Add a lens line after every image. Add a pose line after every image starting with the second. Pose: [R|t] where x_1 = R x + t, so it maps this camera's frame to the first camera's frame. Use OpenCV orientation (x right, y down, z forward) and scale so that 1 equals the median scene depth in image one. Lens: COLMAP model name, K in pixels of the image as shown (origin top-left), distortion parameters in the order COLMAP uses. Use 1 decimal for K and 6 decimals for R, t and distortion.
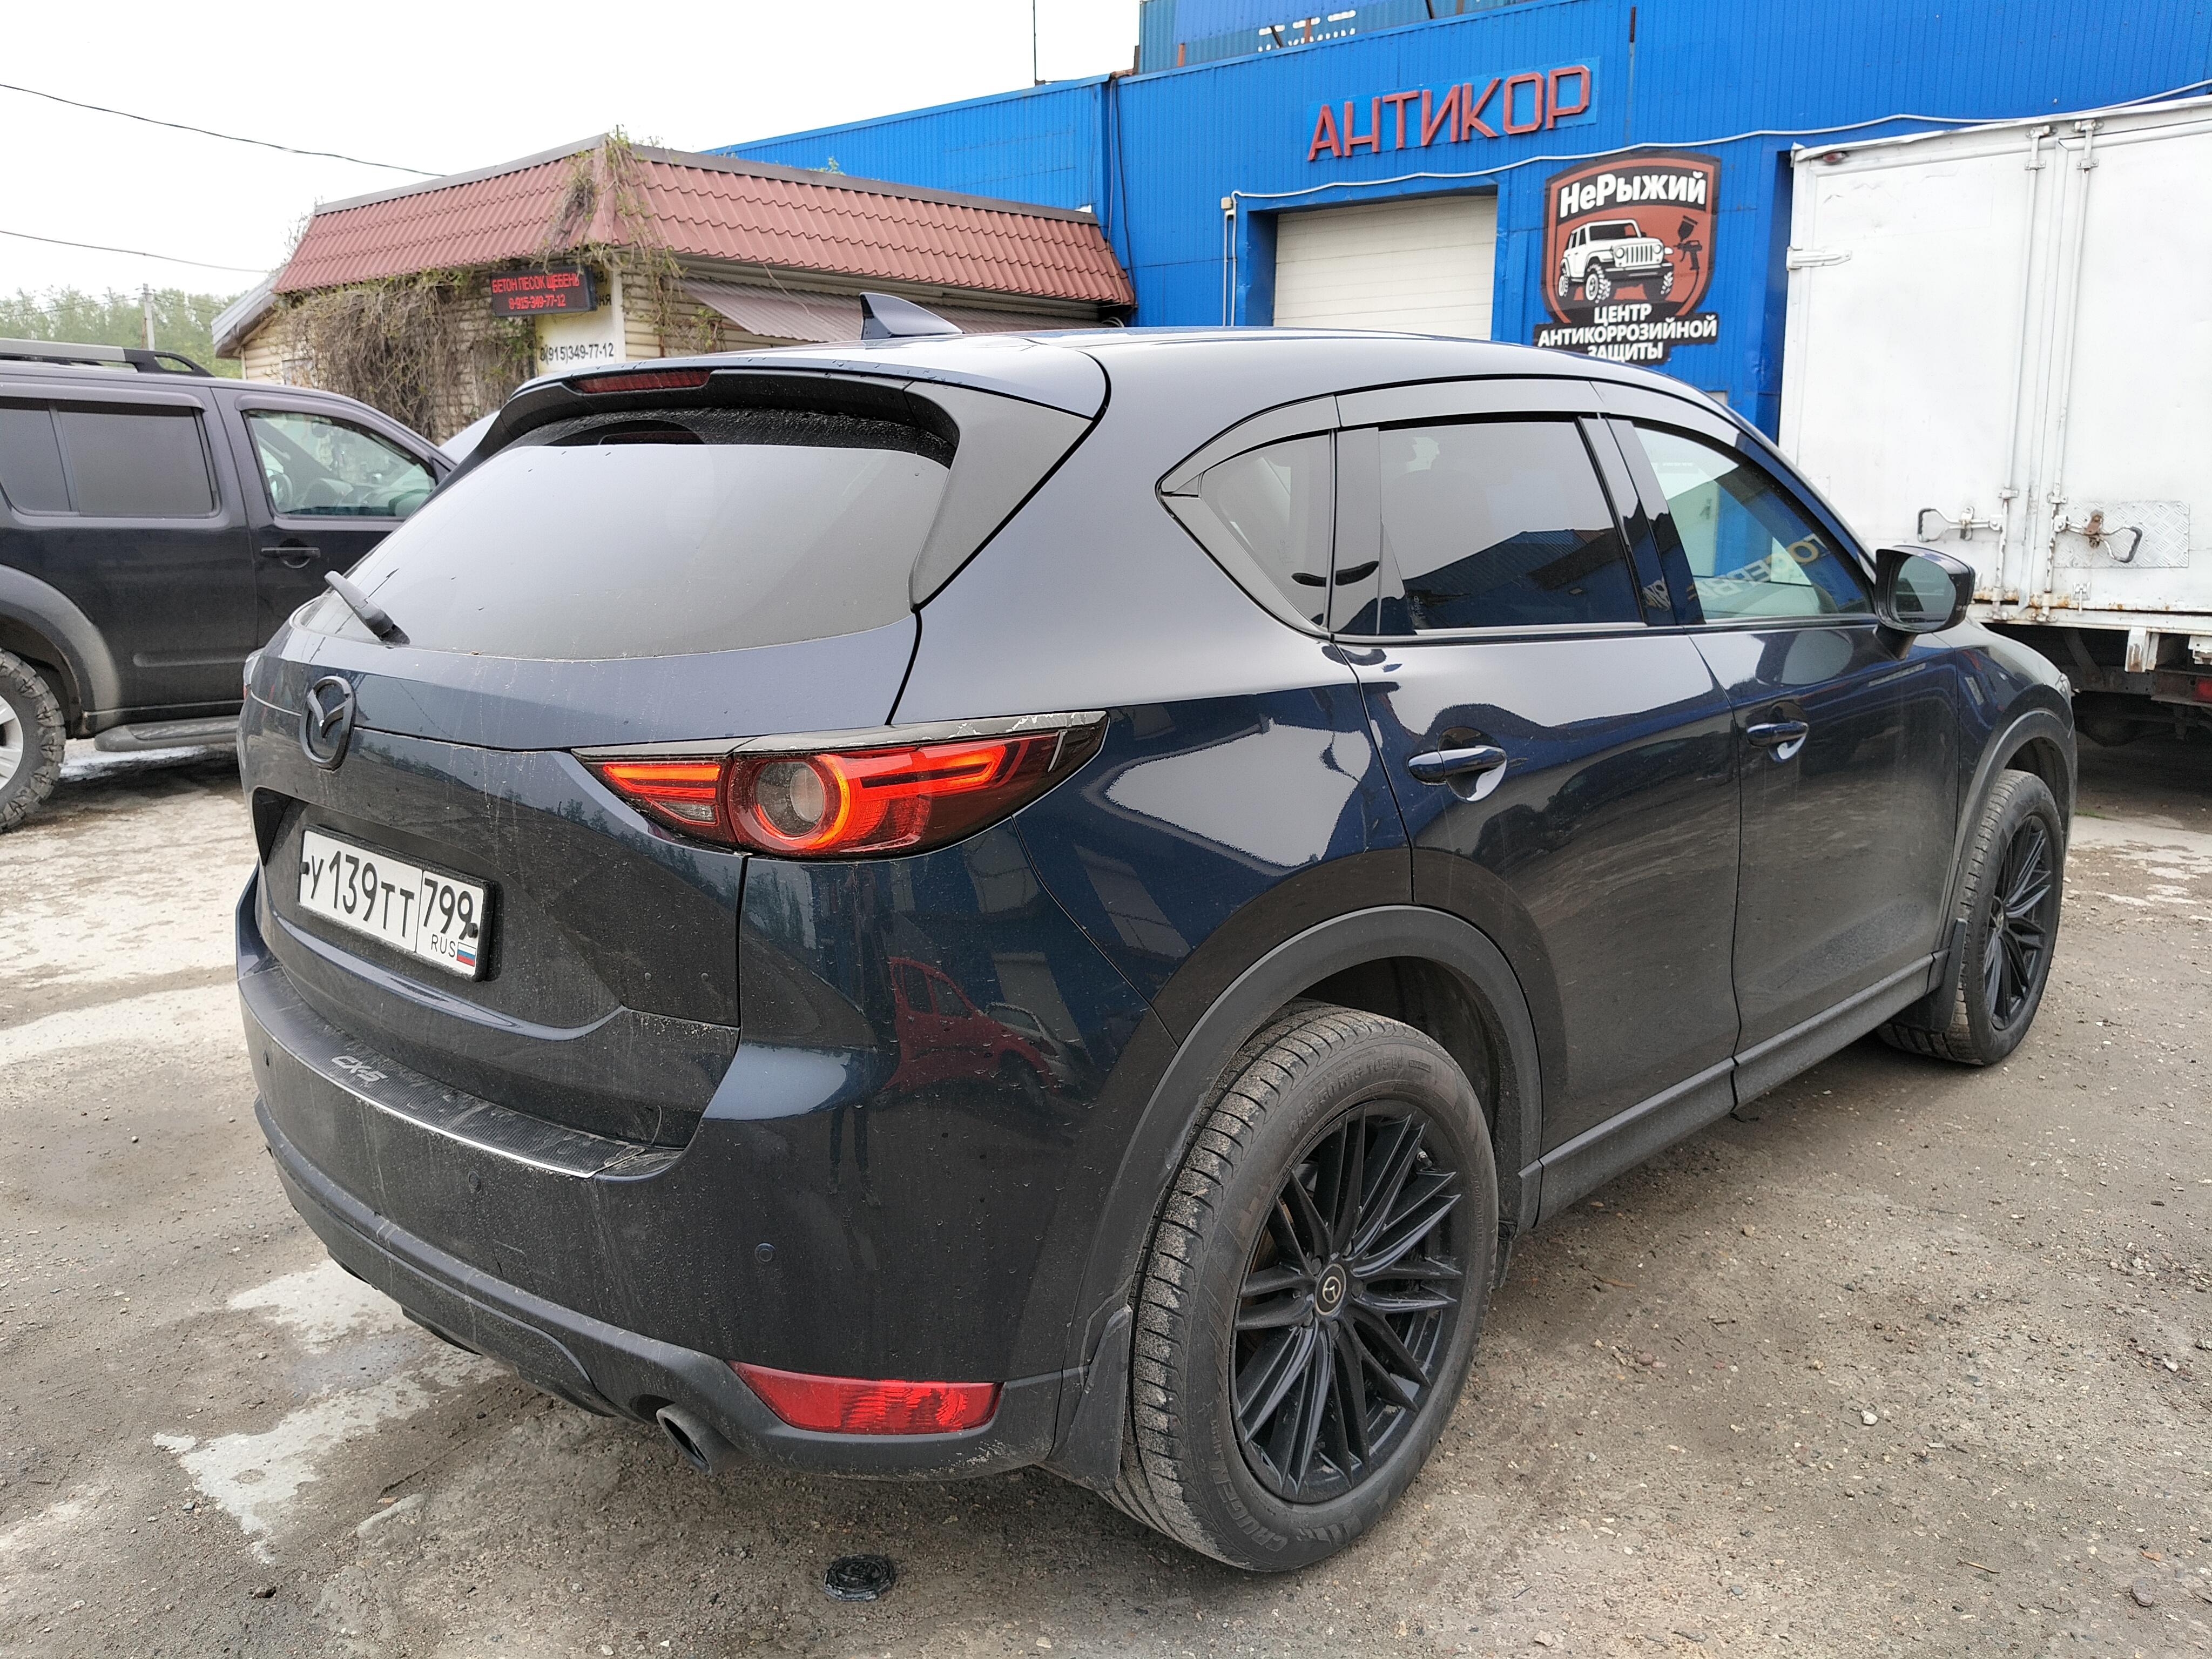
lens RADIAL K [[1727.2, 0, 1101.9], [0, 1727.2, 824.6], [0, 0, 1]] dist [0.011850, -0.037215]
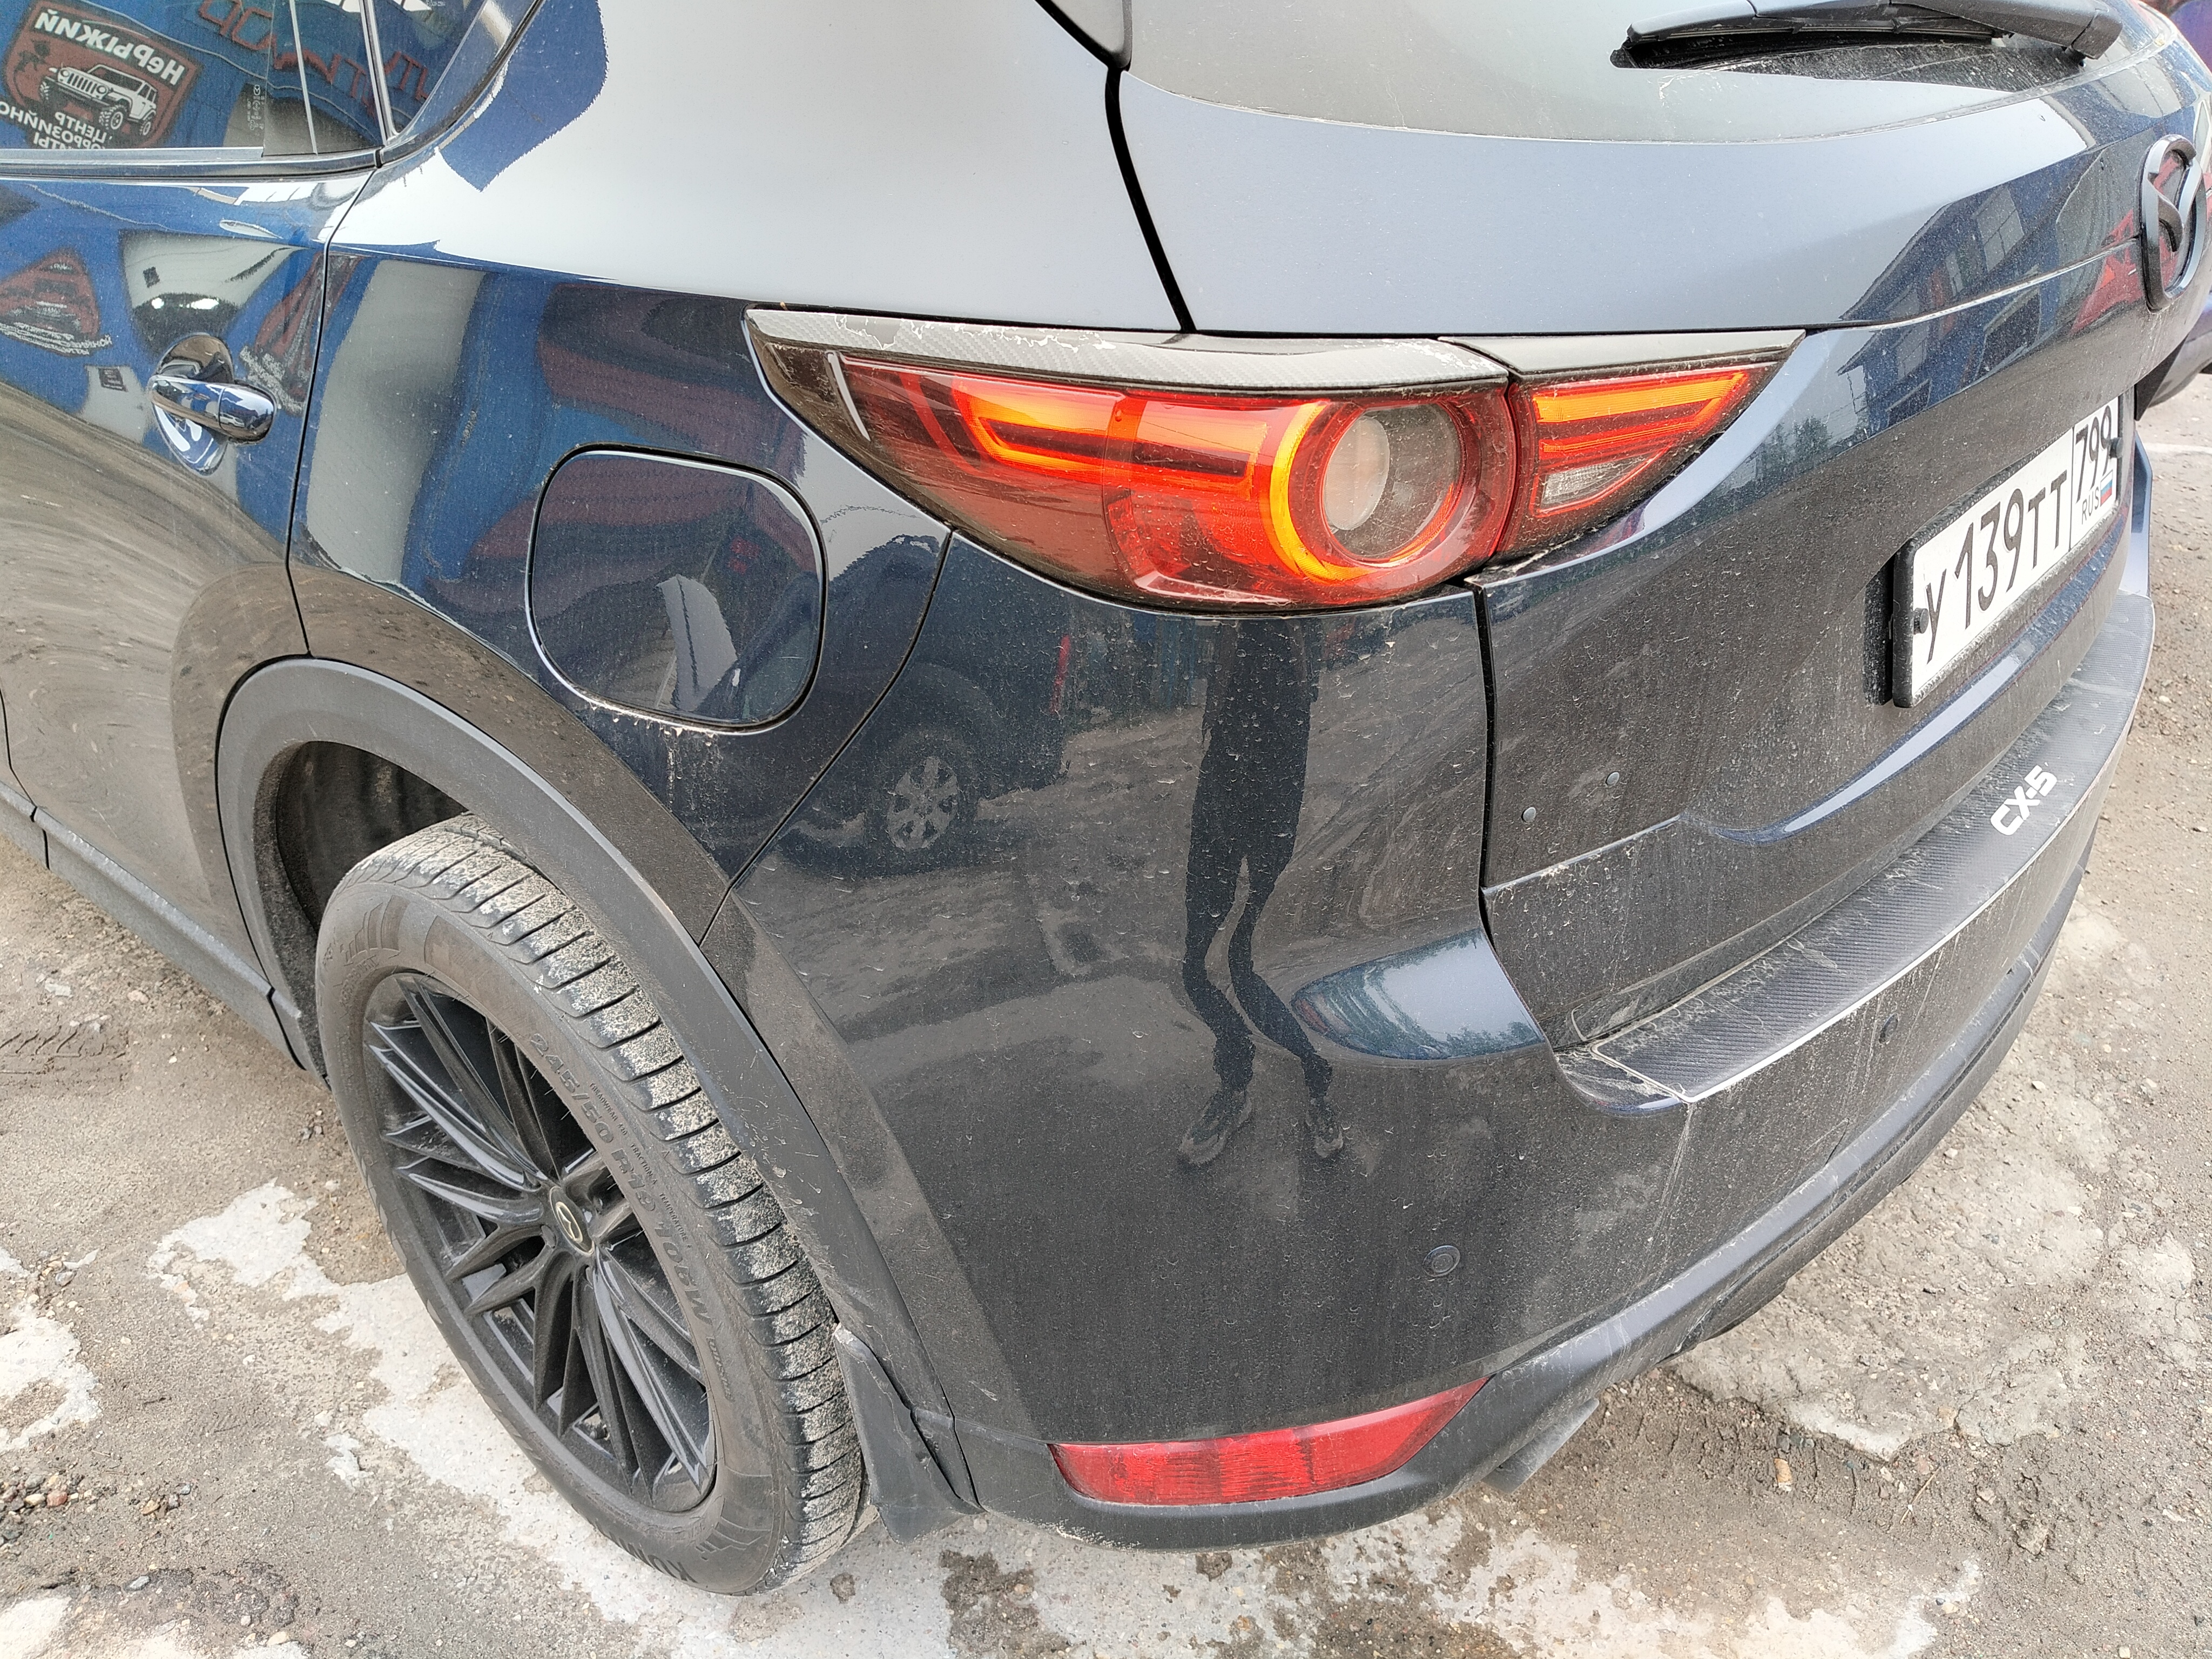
lens RADIAL K [[1727.2, 0, 1111.3], [0, 1727.2, 839.8], [0, 0, 1]] dist [0.011850, -0.037215]
pose [[-0.044353, -0.480939, 0.875632, -0.912220], [0.241148, 0.845422, 0.476560, -0.213991], [-0.969474, 0.232294, 0.078481, 1.194079]]
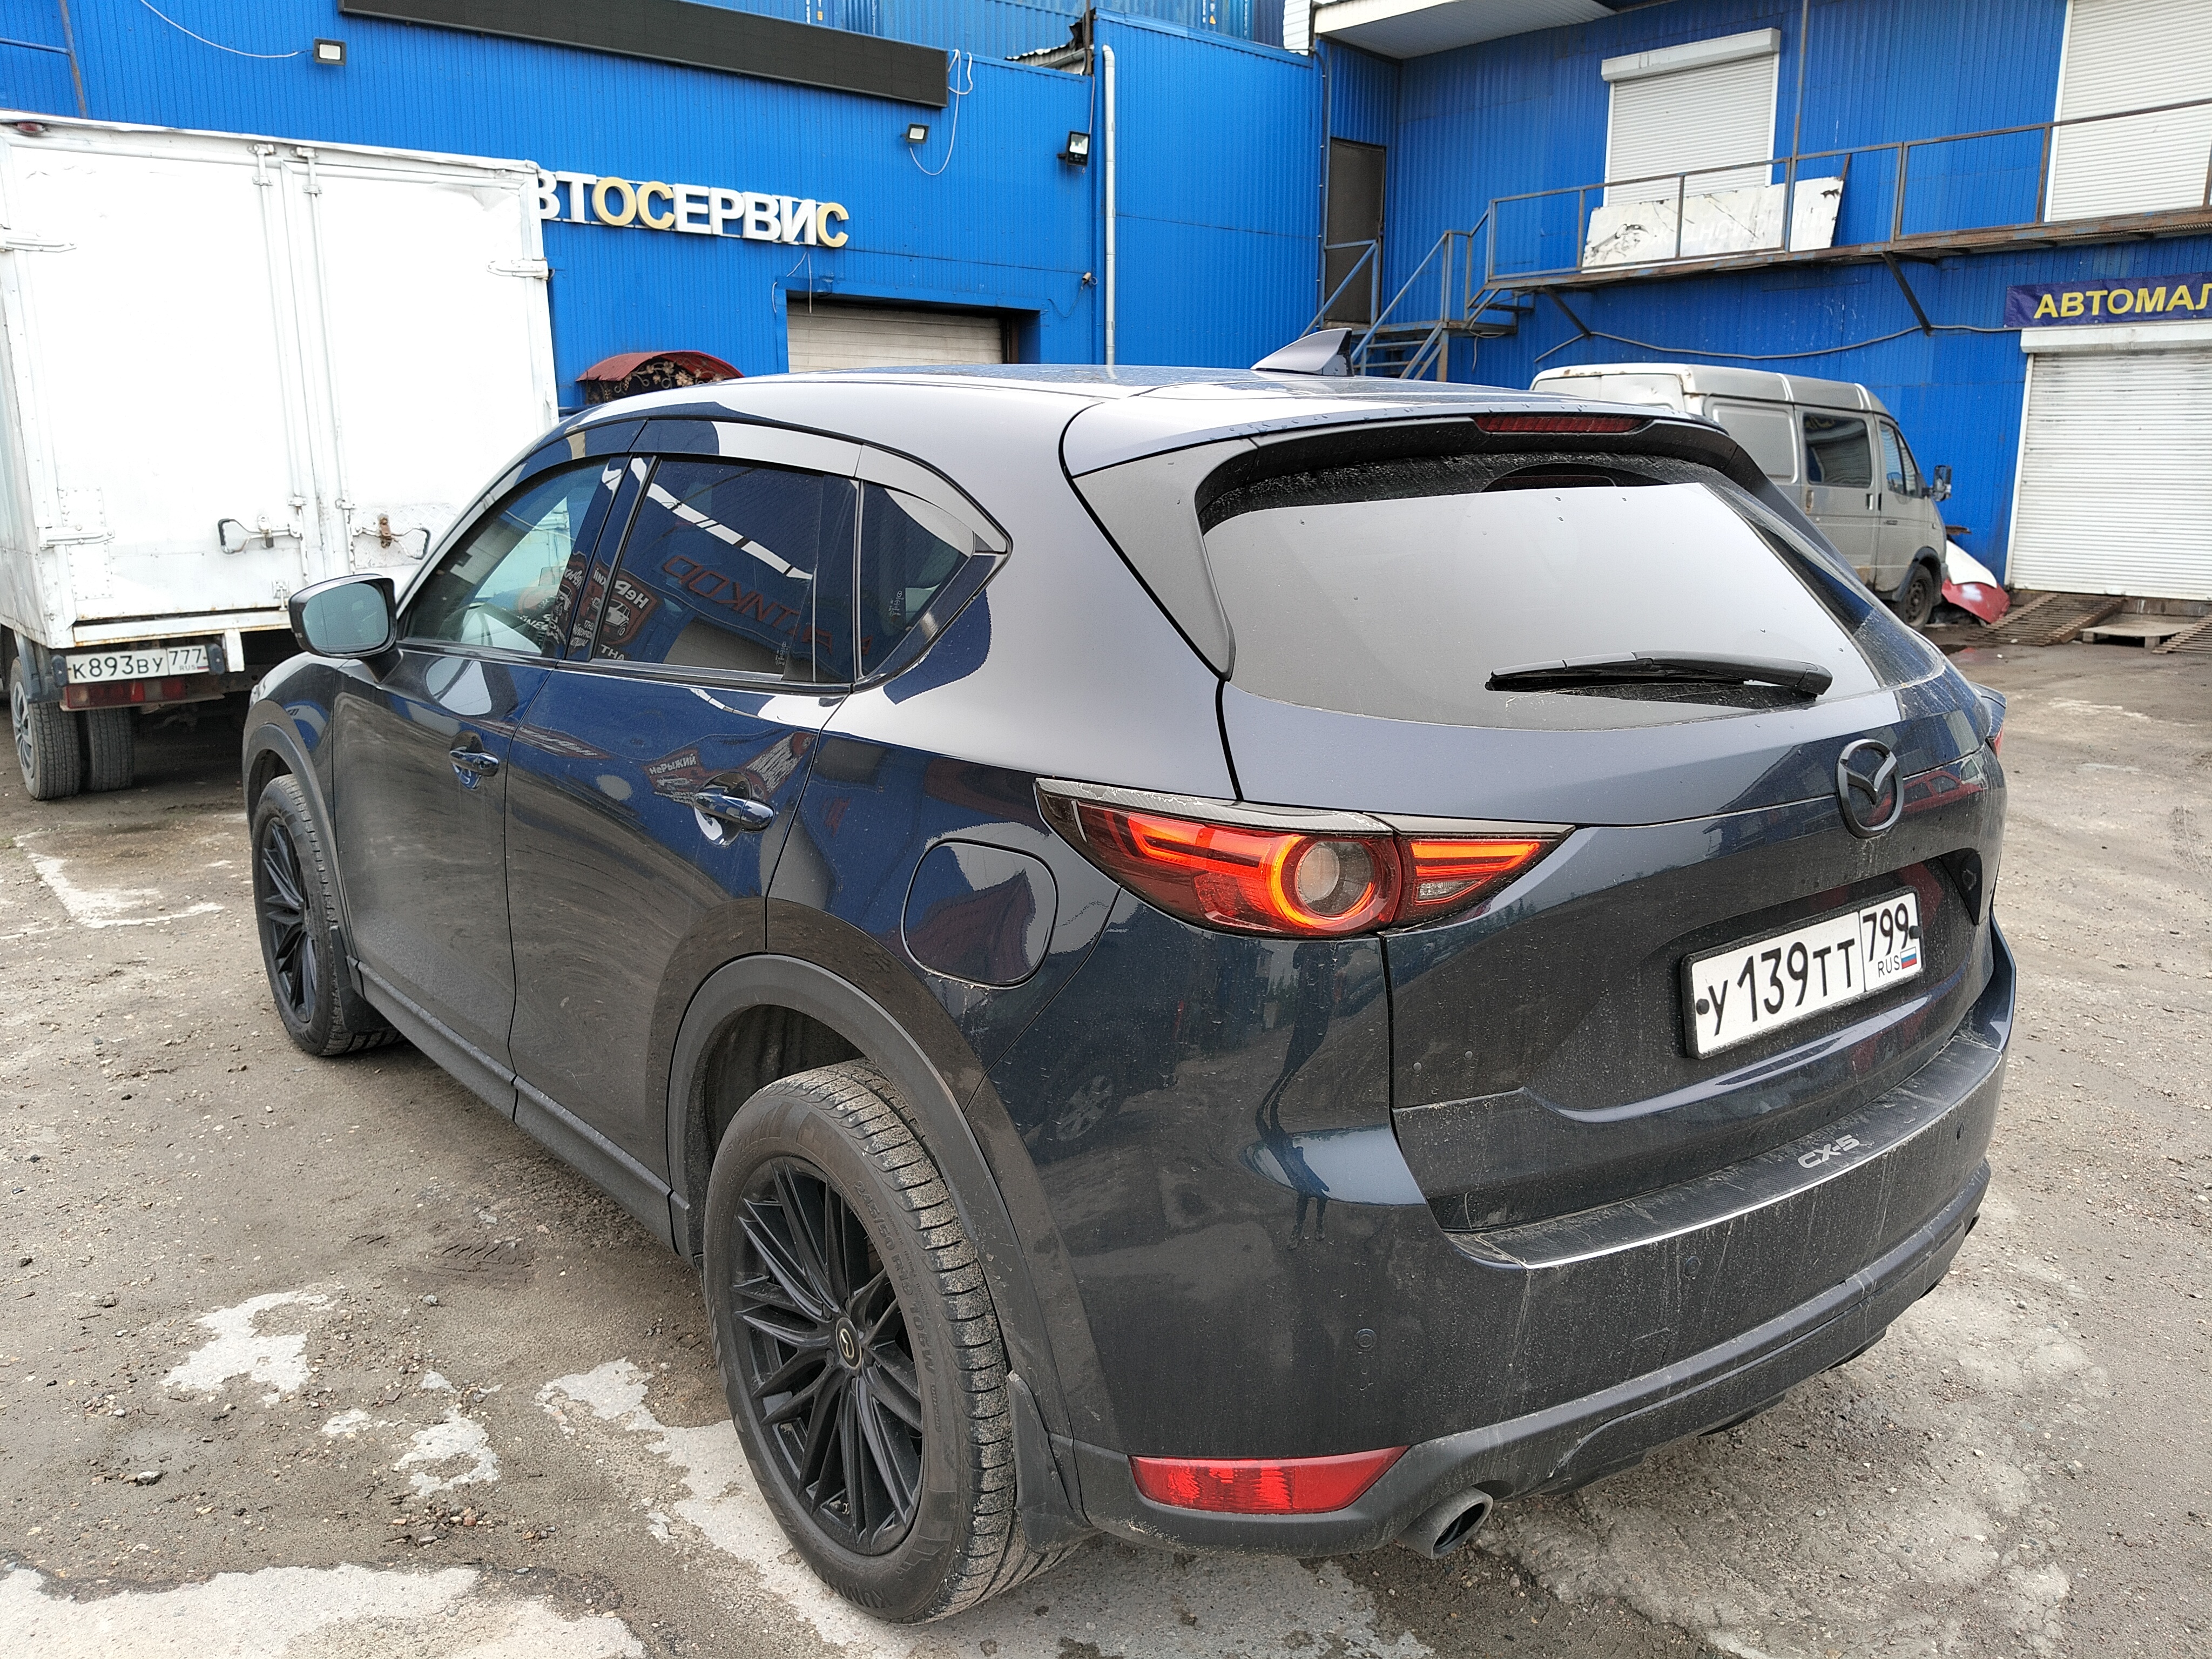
lens RADIAL K [[1727.2, 0, 1106.2], [0, 1727.2, 824.3], [0, 0, 1]] dist [0.011850, -0.037215]
pose [[0.132108, -0.206071, 0.969578, -1.275714], [0.201123, 0.963378, 0.177350, -0.261674], [-0.970617, 0.171575, 0.168716, 1.115893]]
